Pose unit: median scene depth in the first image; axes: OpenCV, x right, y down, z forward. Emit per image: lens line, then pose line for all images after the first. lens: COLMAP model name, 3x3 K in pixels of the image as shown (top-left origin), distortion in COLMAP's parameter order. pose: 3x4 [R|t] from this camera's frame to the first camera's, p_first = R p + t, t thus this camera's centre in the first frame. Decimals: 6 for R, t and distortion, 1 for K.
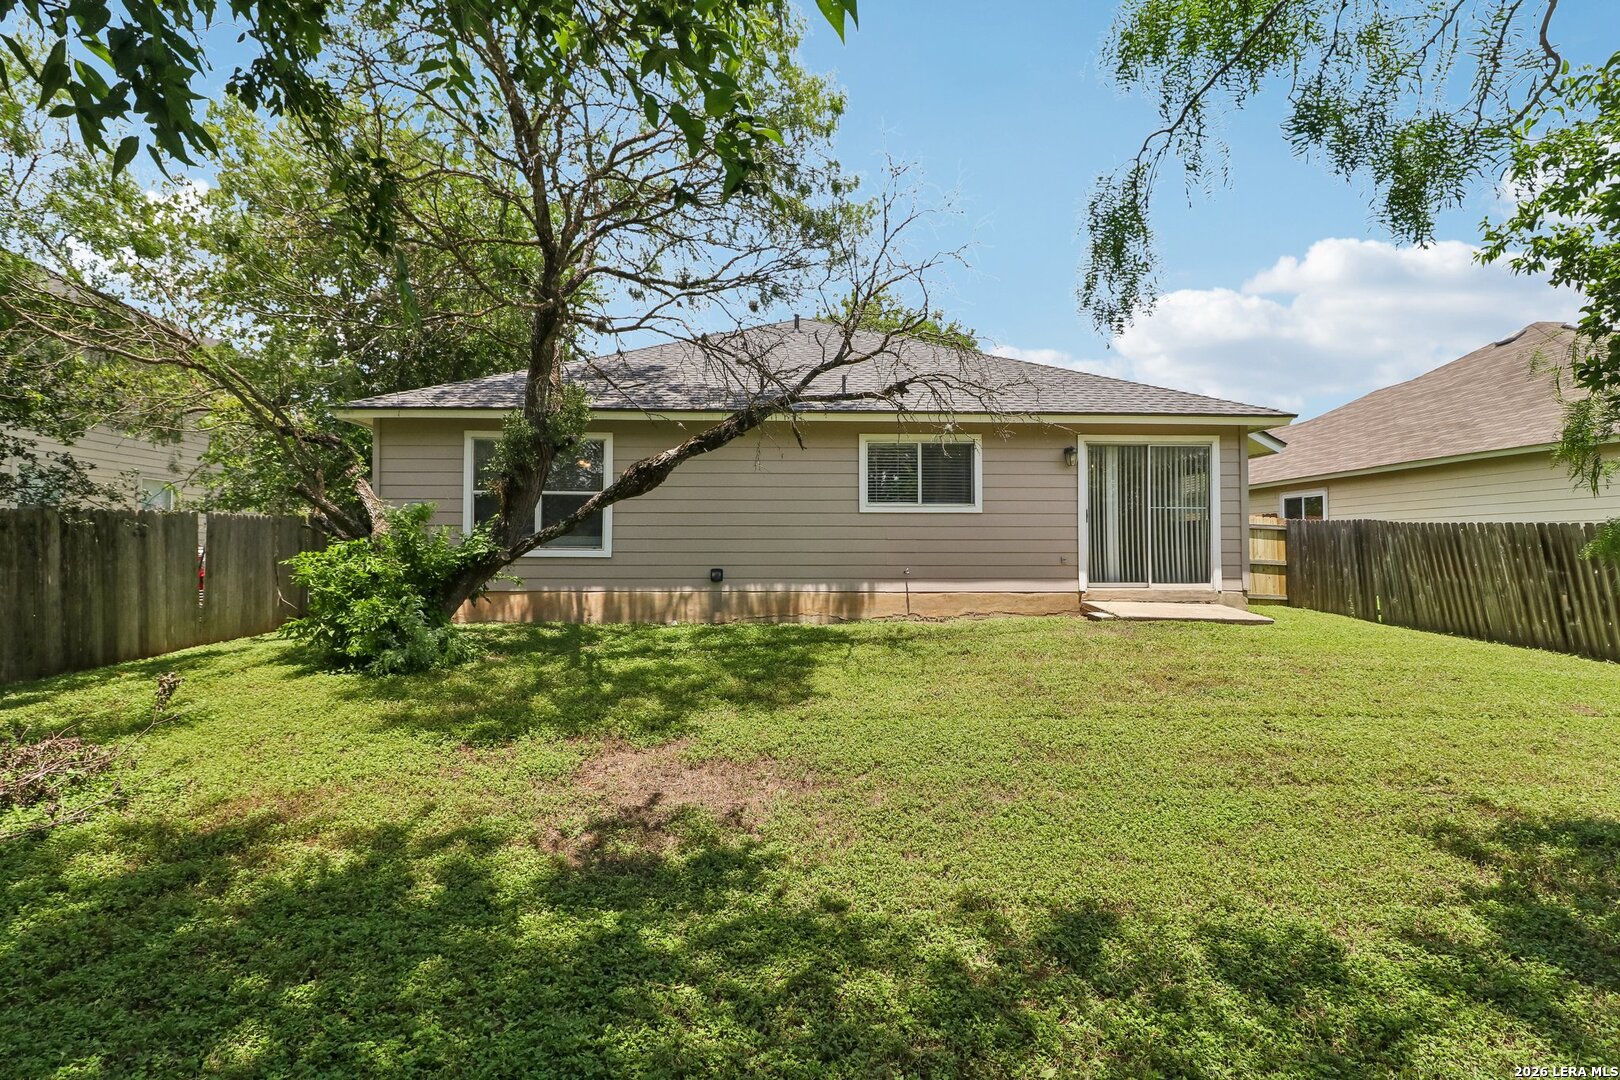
lens RADIAL K [[766.6, 0, 807.6], [0, 766.6, 541.2], [0, 0, 1]] dist [-0.003225, -0.011285]
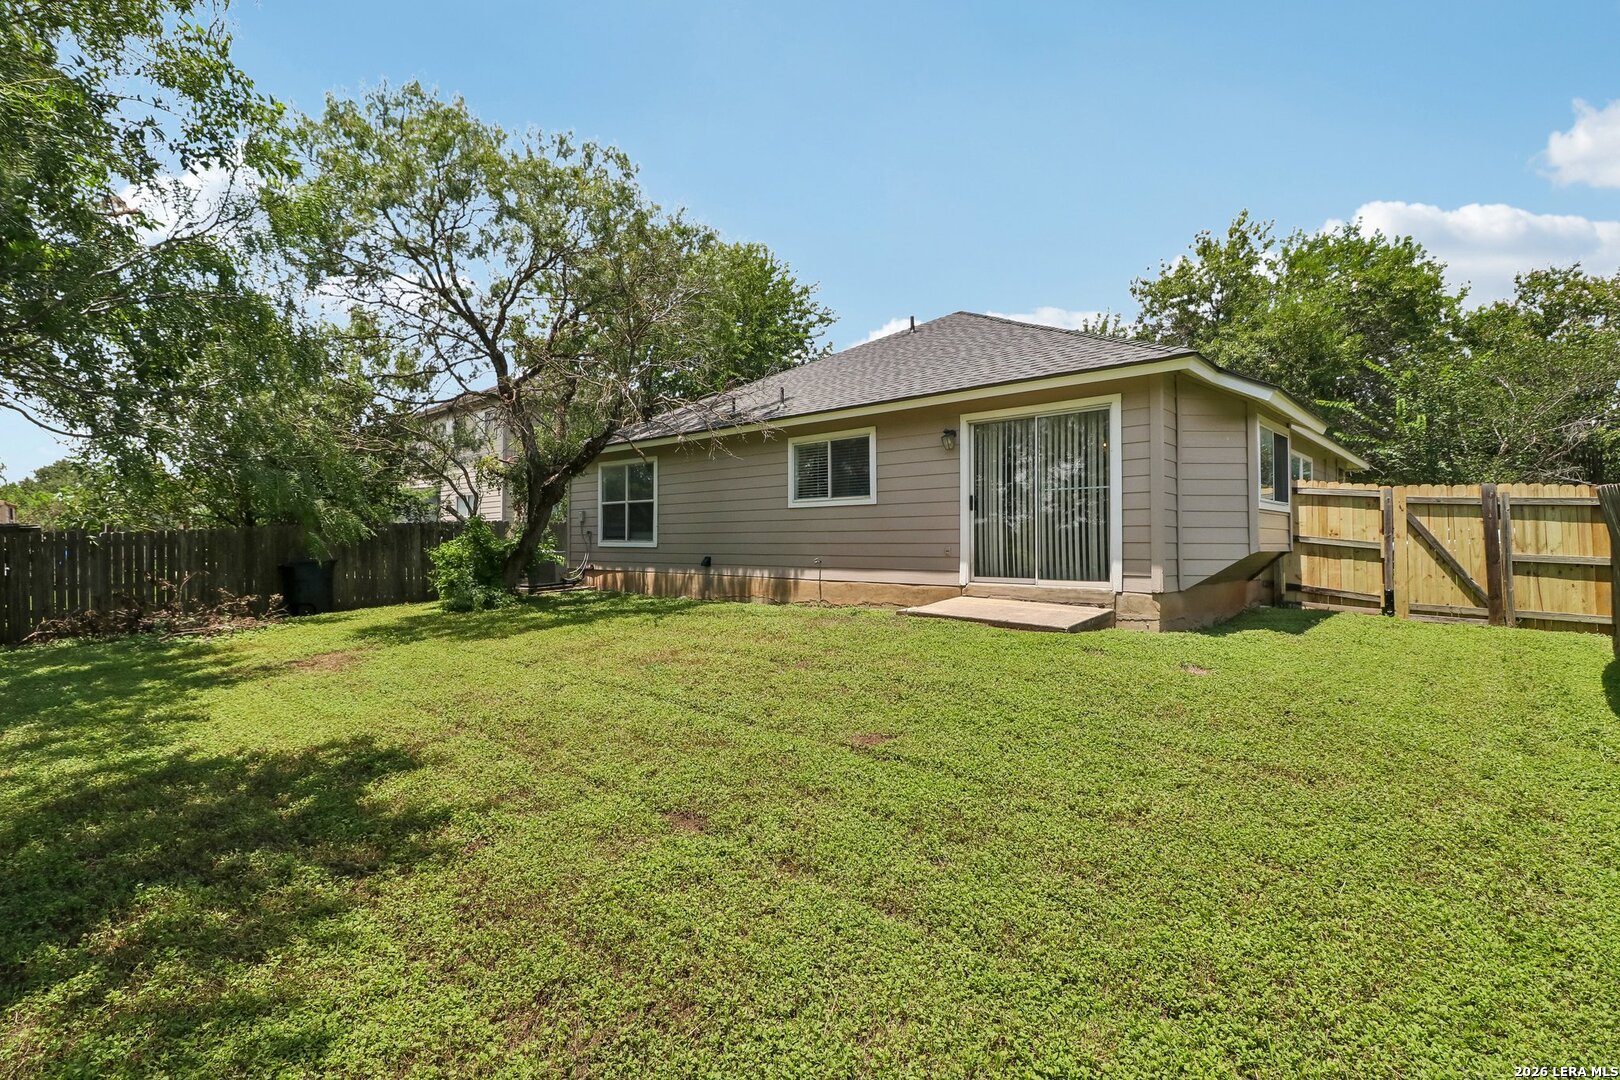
lens RADIAL K [[766.6, 0, 809.0], [0, 766.6, 539.2], [0, 0, 1]] dist [-0.003225, -0.011285]
pose [[0.706306, -0.005985, -0.707882, 0.882856], [0.008598, 0.999963, 0.000125, 0.008561], [0.707855, -0.006175, 0.706331, 0.222674]]
